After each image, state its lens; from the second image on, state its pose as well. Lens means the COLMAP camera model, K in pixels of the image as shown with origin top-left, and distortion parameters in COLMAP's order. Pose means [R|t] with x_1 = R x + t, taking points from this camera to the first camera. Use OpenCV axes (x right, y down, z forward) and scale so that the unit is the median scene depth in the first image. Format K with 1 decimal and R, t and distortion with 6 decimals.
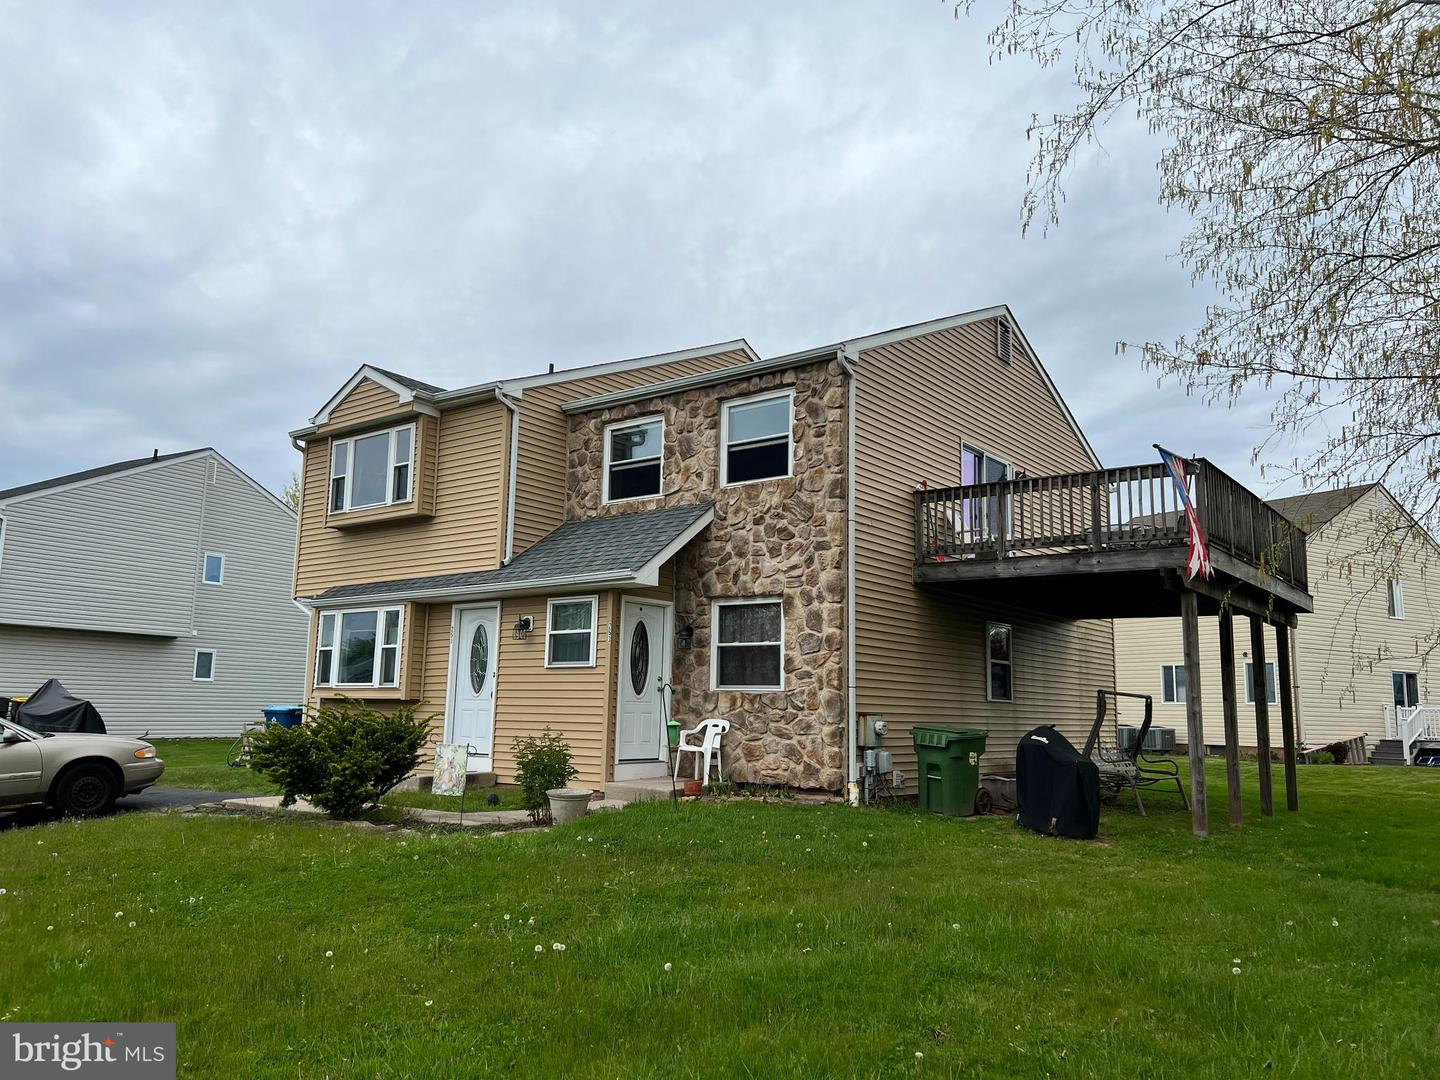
lens RADIAL K [[1095.3, 0, 725.3], [0, 1095.3, 535.4], [0, 0, 1]] dist [0.024984, -0.026480]
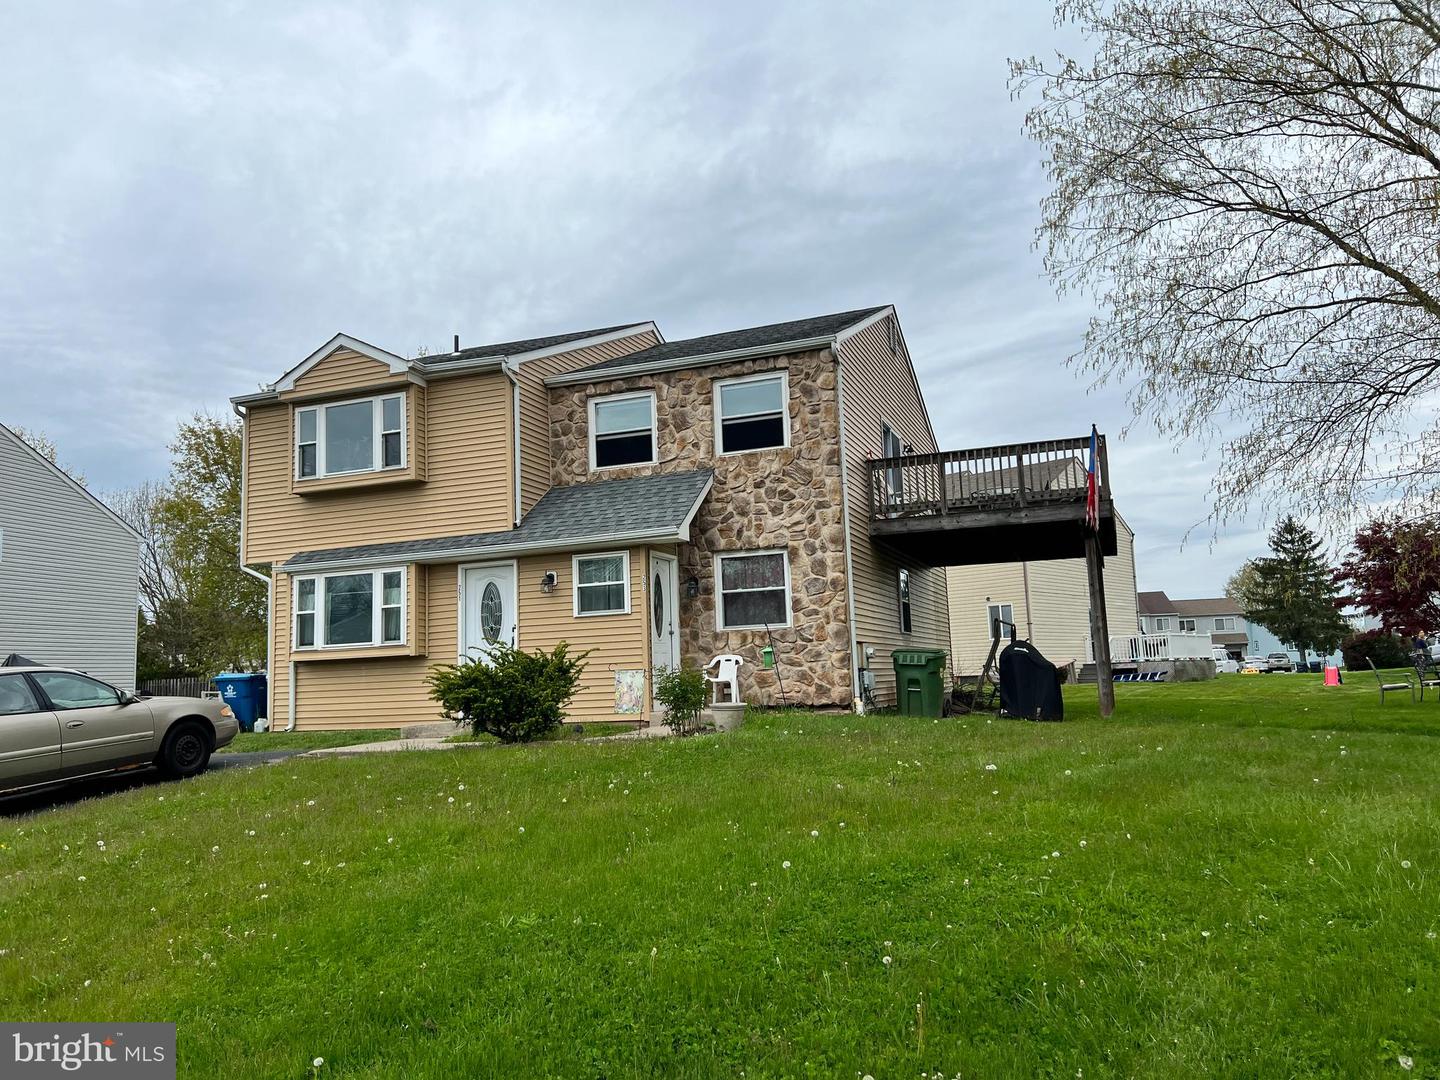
lens RADIAL K [[1095.3, 0, 707.8], [0, 1095.3, 541.6], [0, 0, 1]] dist [0.024984, -0.026480]
pose [[0.948560, -0.016626, 0.316161, -0.371060], [0.008526, 0.999599, 0.026986, 0.014840], [-0.316483, -0.022902, 0.948322, -0.089591]]
